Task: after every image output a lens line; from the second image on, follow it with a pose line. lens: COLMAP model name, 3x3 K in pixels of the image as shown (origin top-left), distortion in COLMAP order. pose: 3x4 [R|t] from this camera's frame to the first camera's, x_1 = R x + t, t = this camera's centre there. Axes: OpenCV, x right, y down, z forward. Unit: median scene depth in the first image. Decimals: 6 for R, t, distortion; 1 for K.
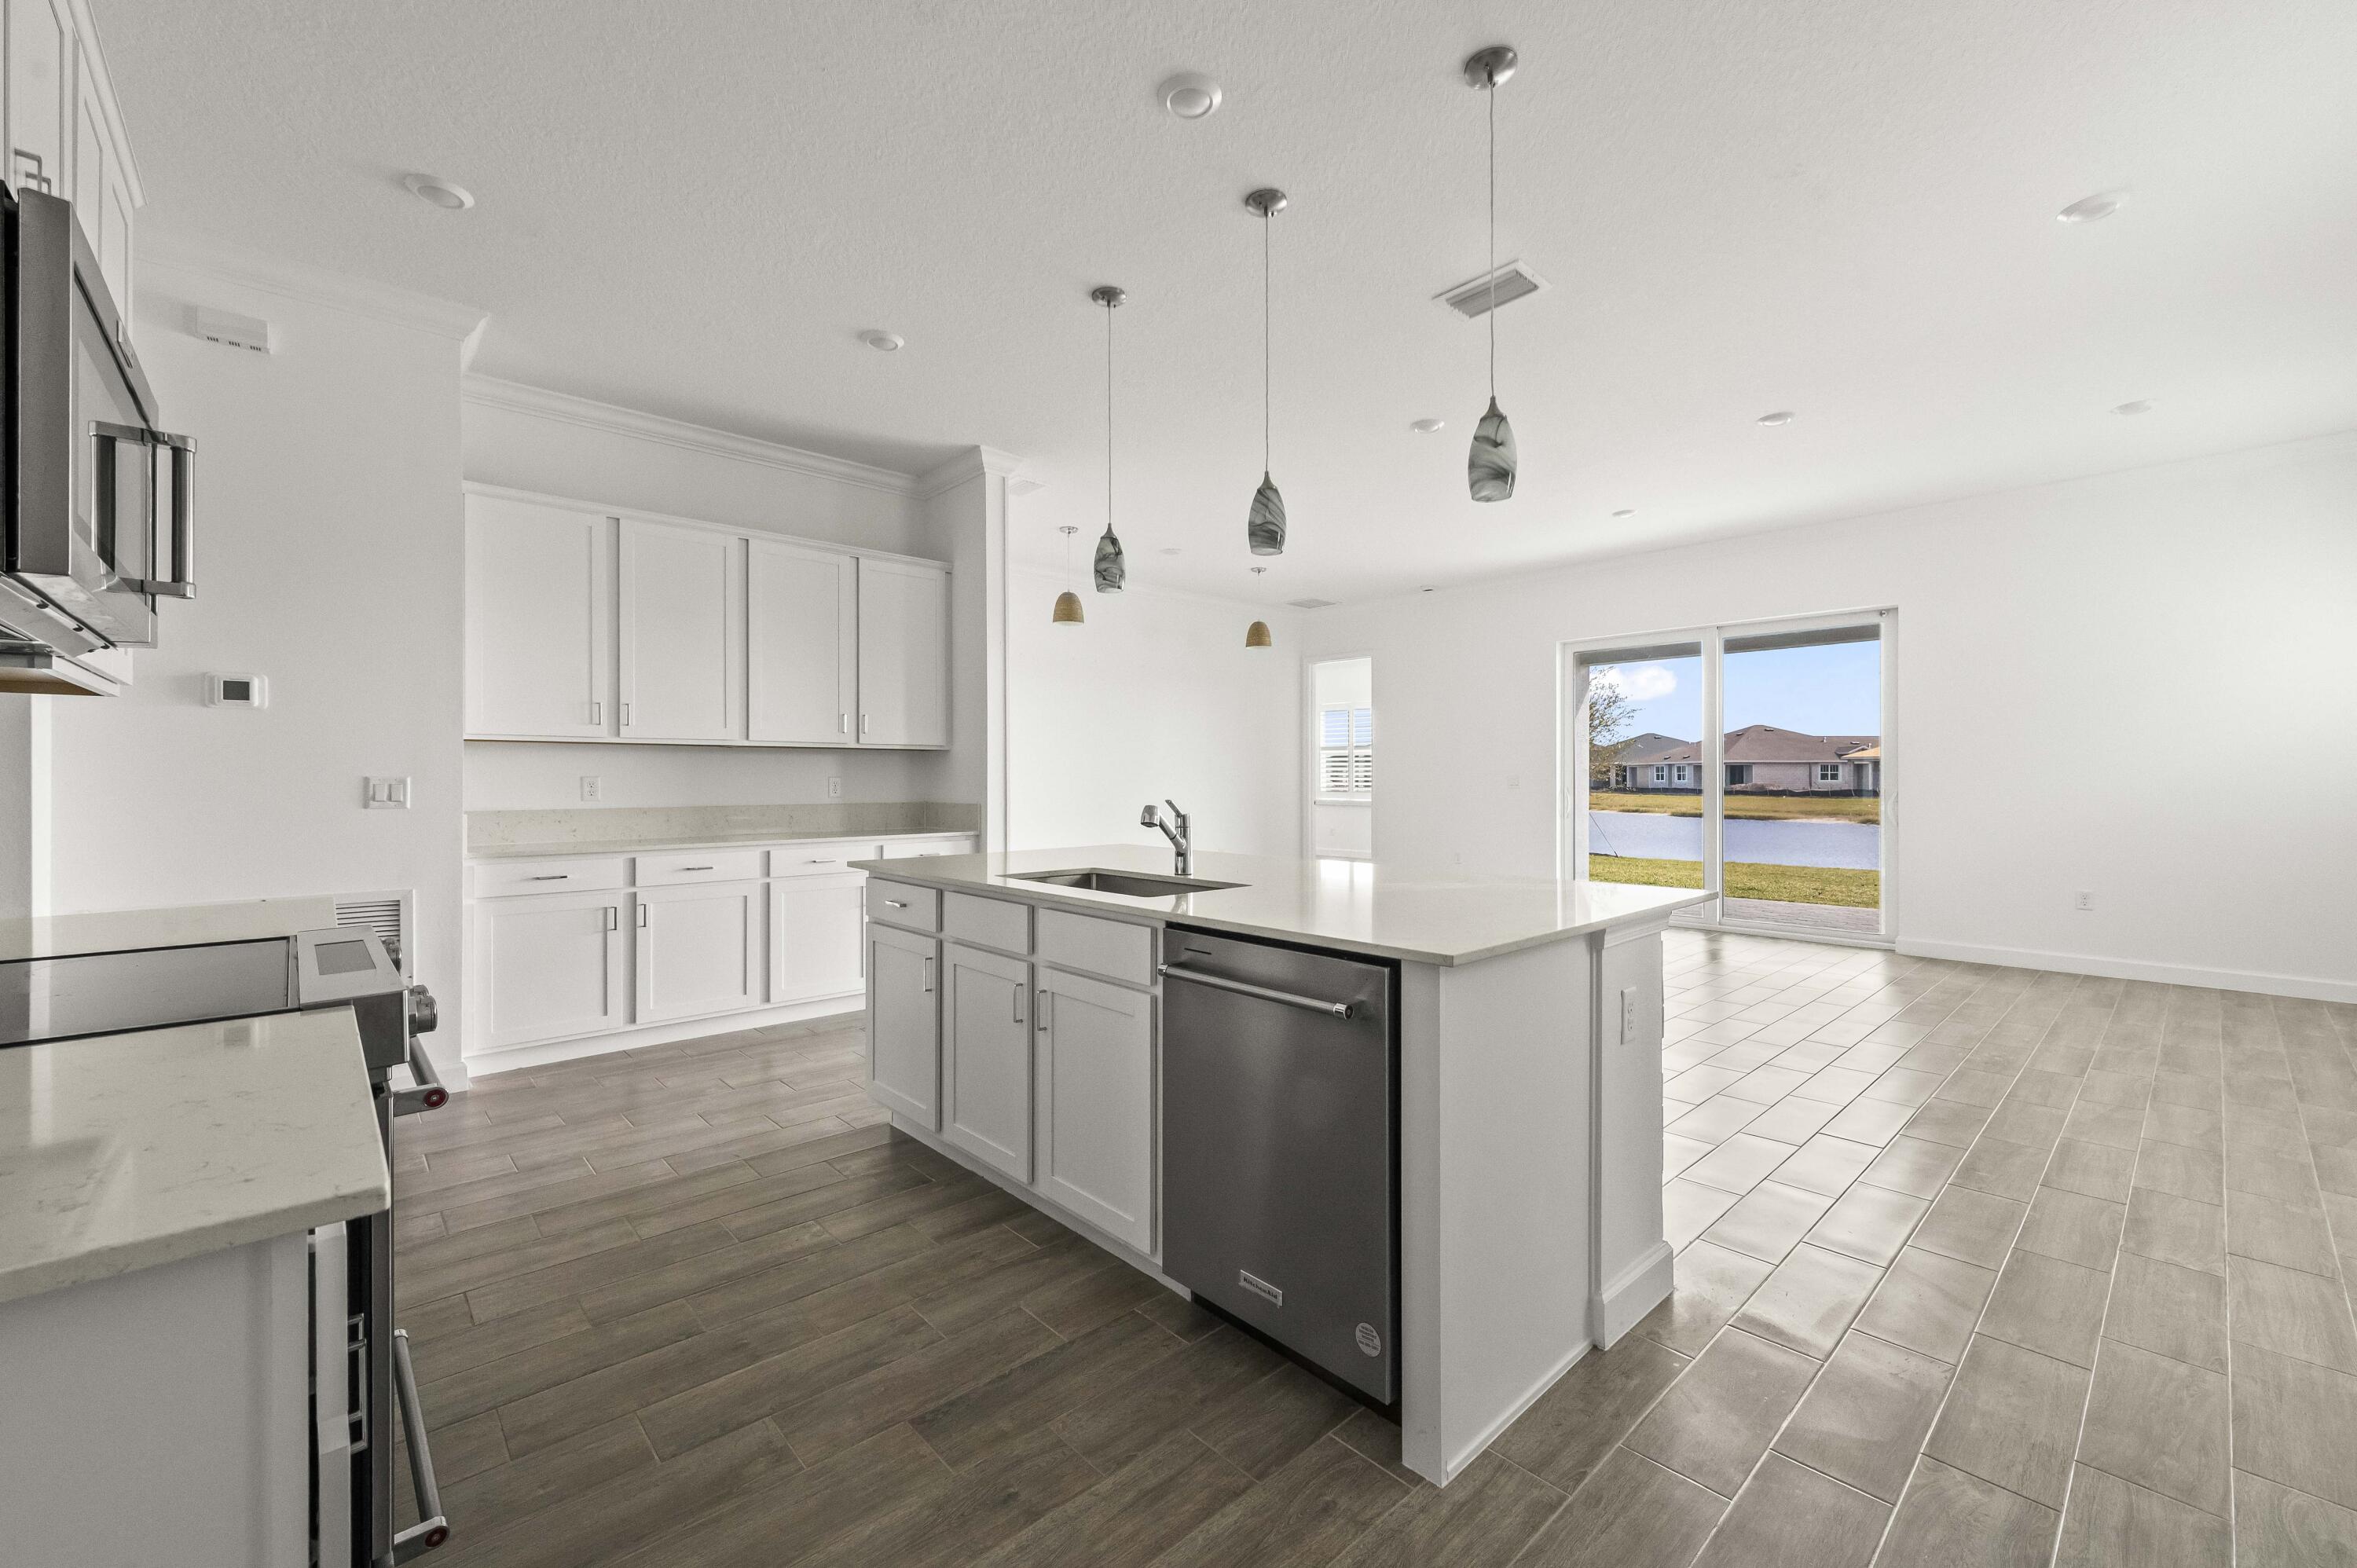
lens RADIAL K [[946.7, 0, 1169.9], [0, 946.7, 779.7], [0, 0, 1]] dist [0.001966, -0.000220]
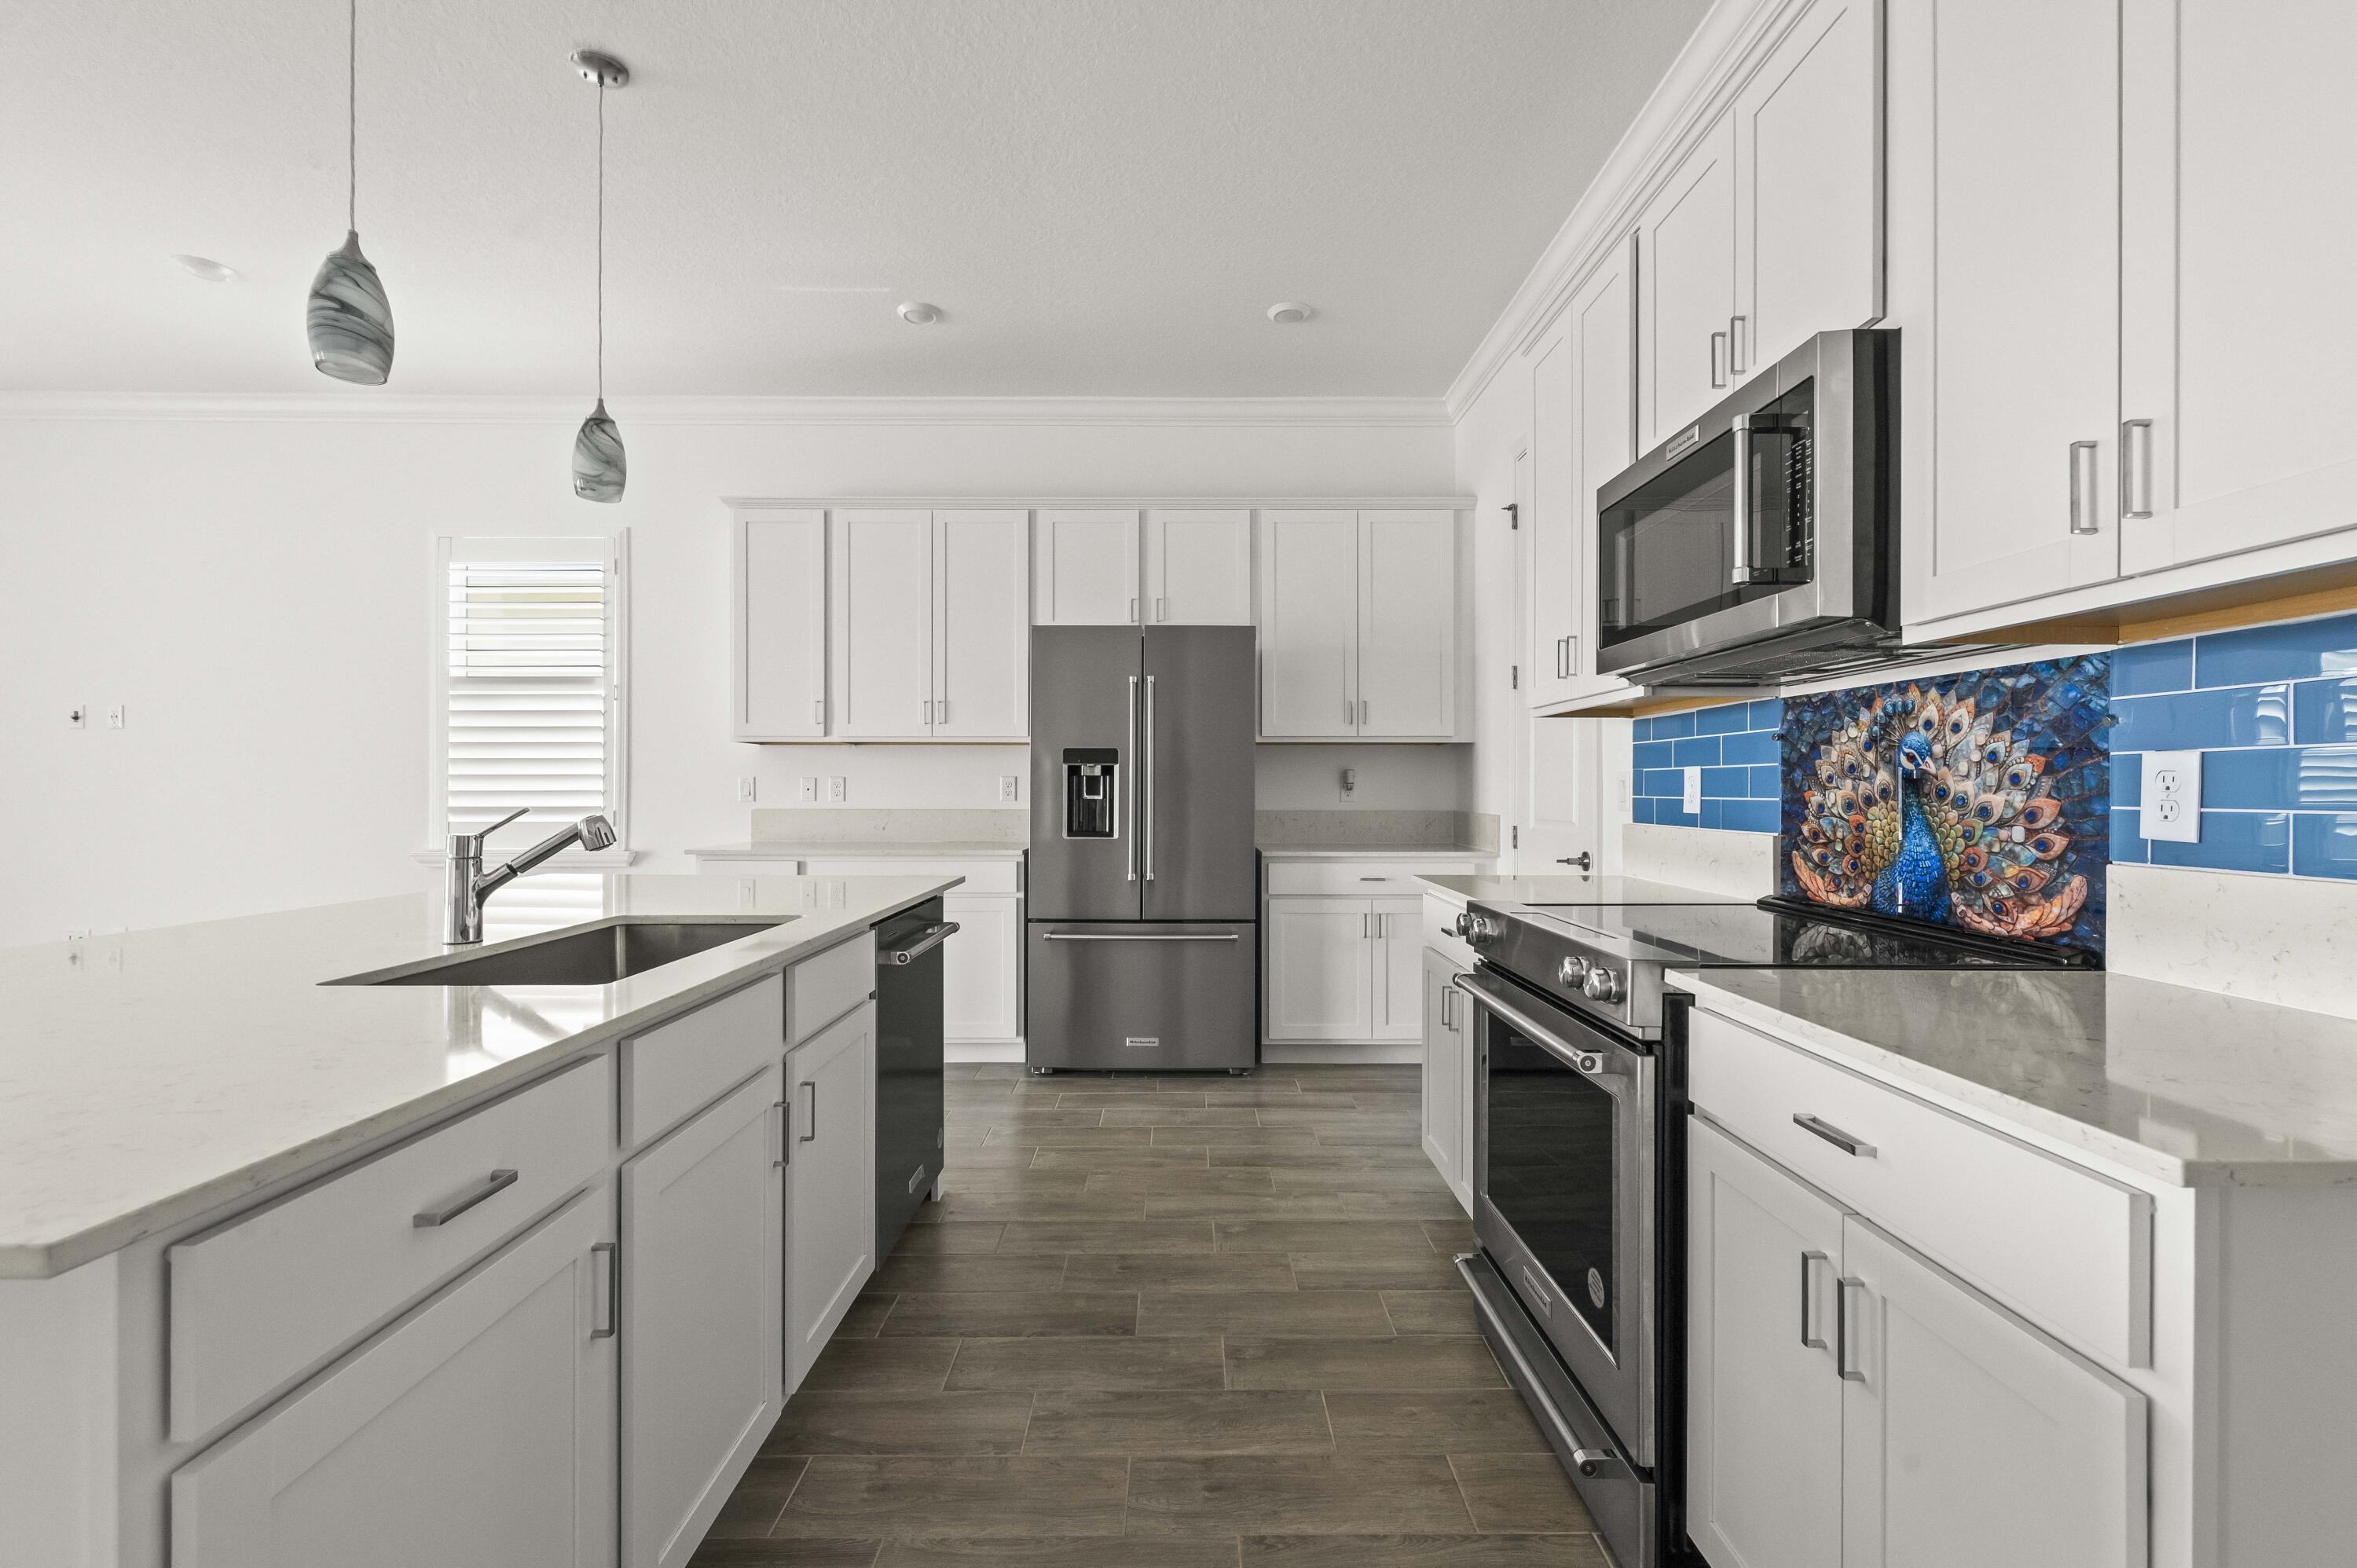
lens RADIAL K [[970.1, 0, 1192.3], [0, 970.1, 785.8], [0, 0, 1]] dist [-0.001532, -0.000346]
pose [[-0.750244, 0.003379, 0.661152, -0.606180], [0.000977, 0.999992, -0.004001, 0.007532], [-0.661160, -0.002356, -0.750241, 1.004544]]
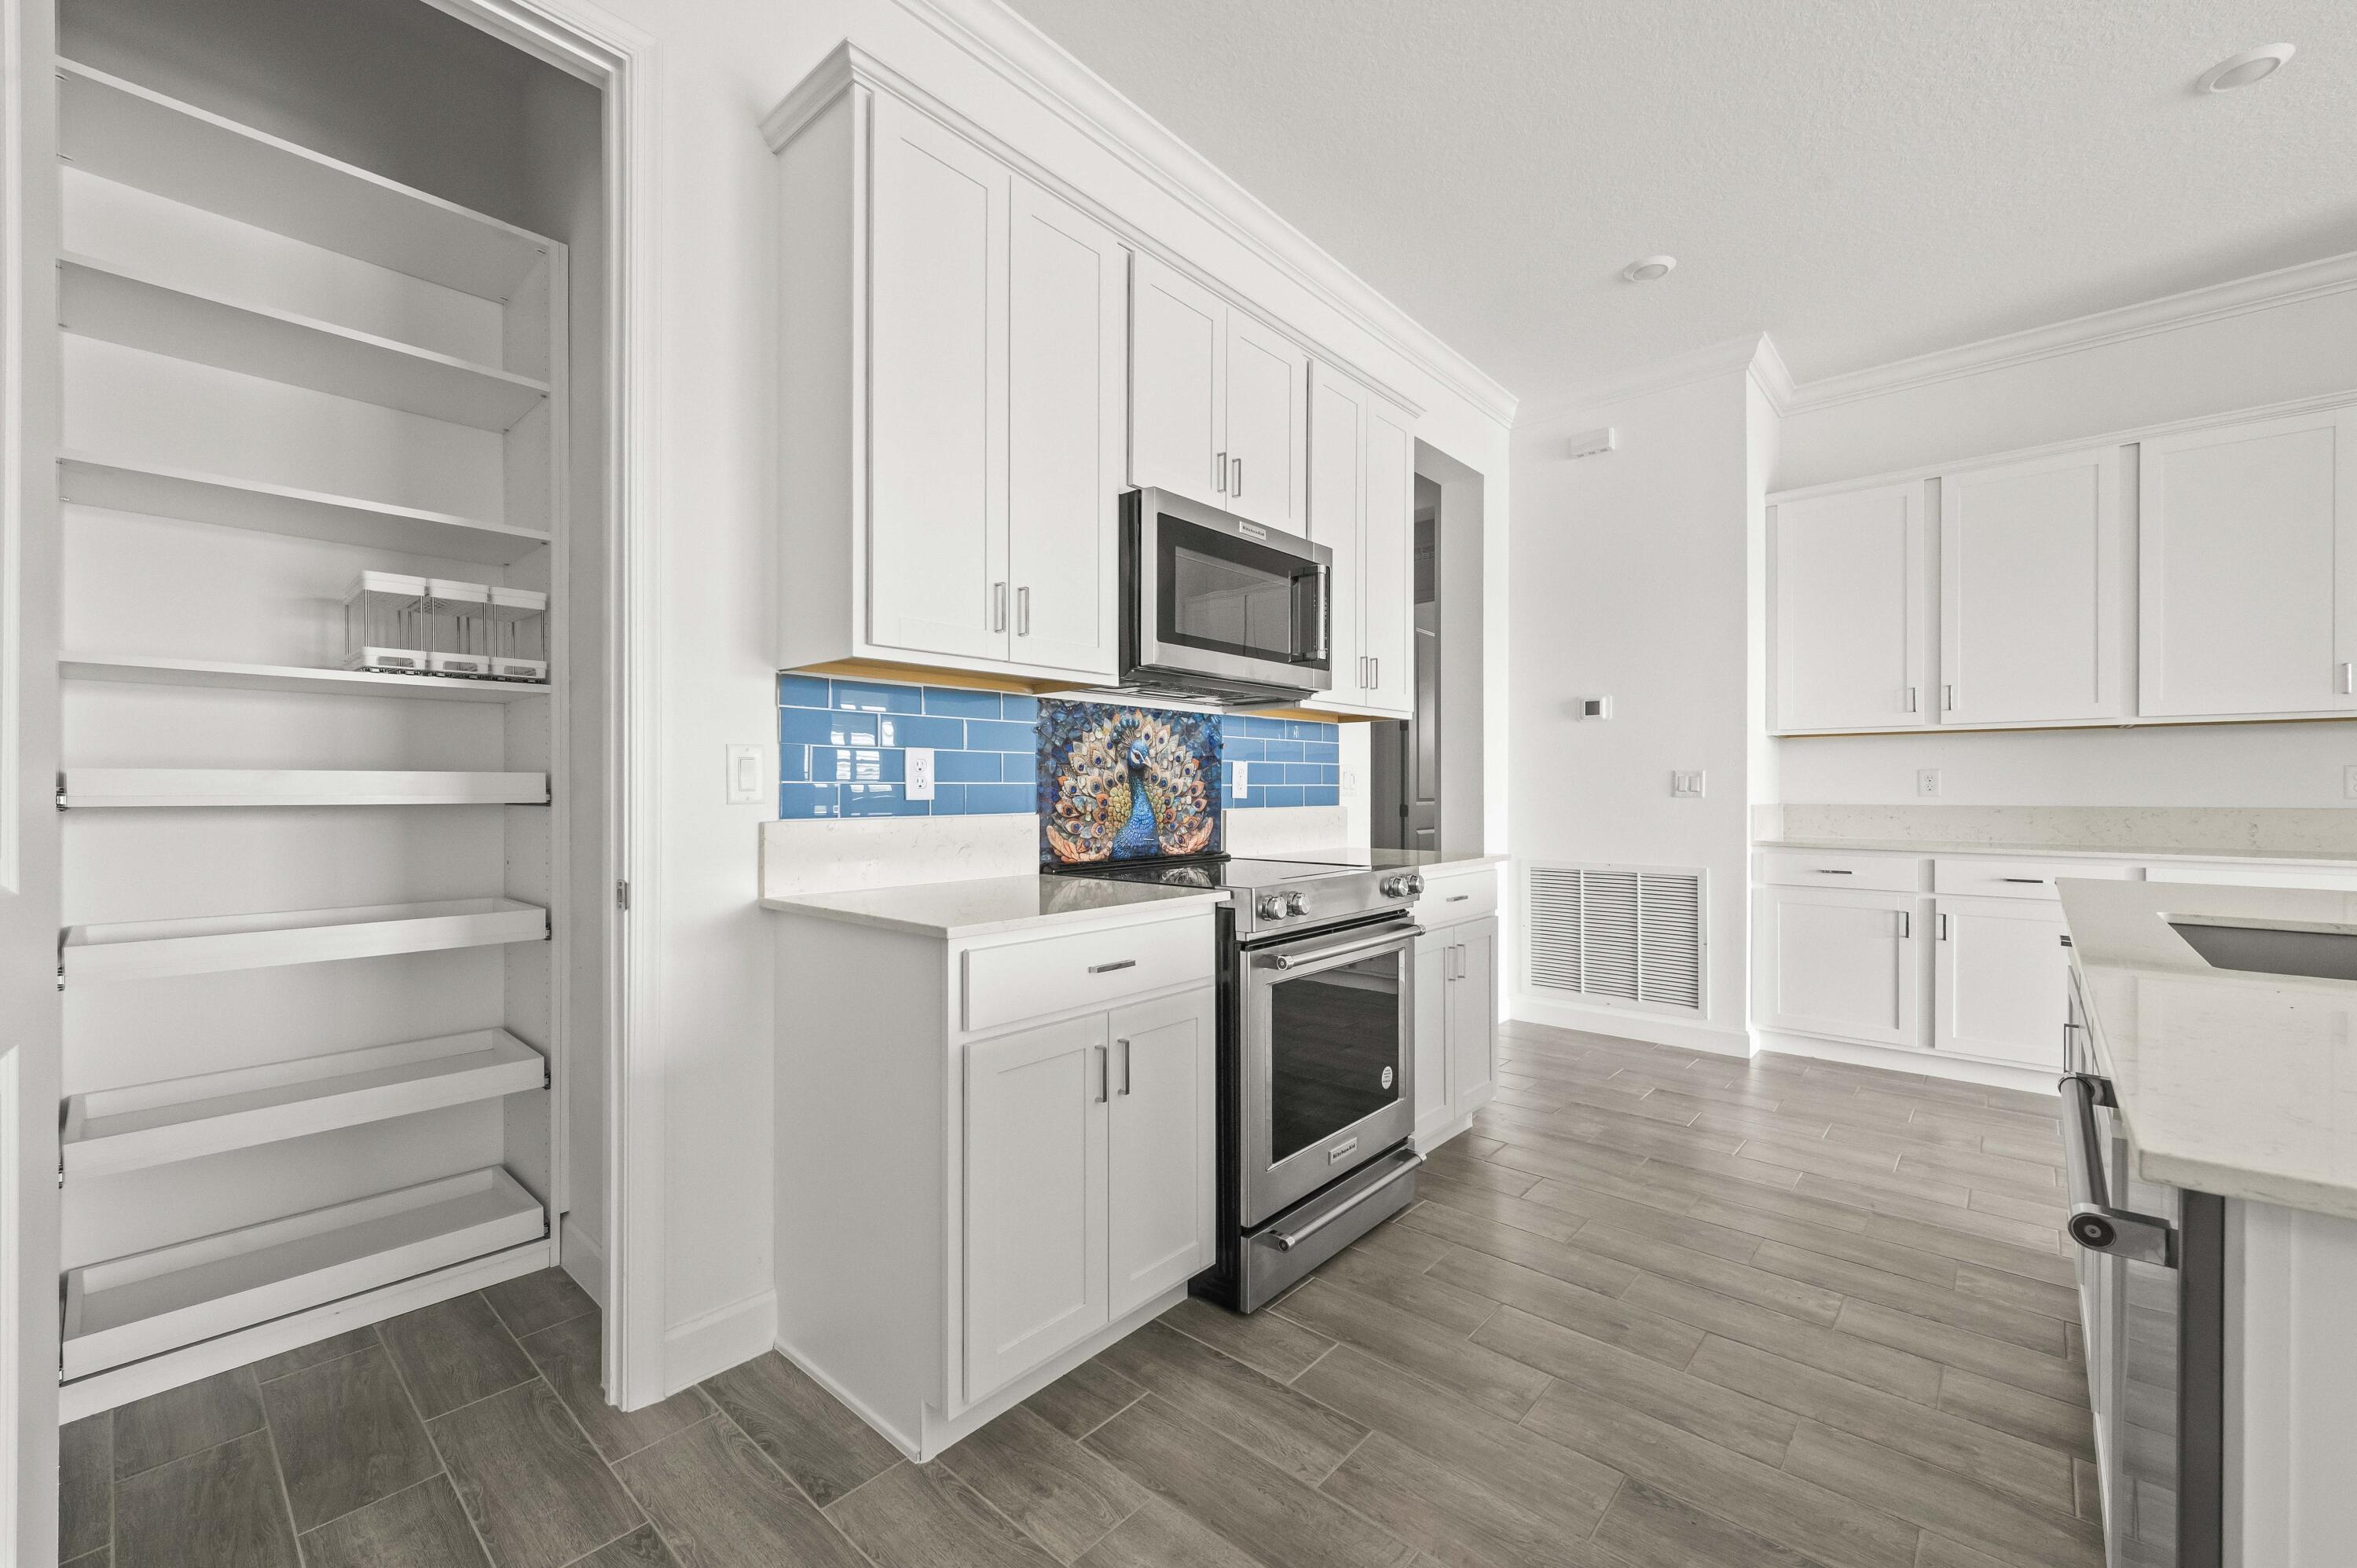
lens RADIAL K [[946.7, 0, 1178.7], [0, 946.7, 791.6], [0, 0, 1]] dist [0.001966, -0.000220]
pose [[0.104748, 0.006118, -0.994480, 0.303429], [0.000845, 0.999980, 0.006241, 0.016547], [0.994498, -0.001494, 0.104741, 0.267869]]
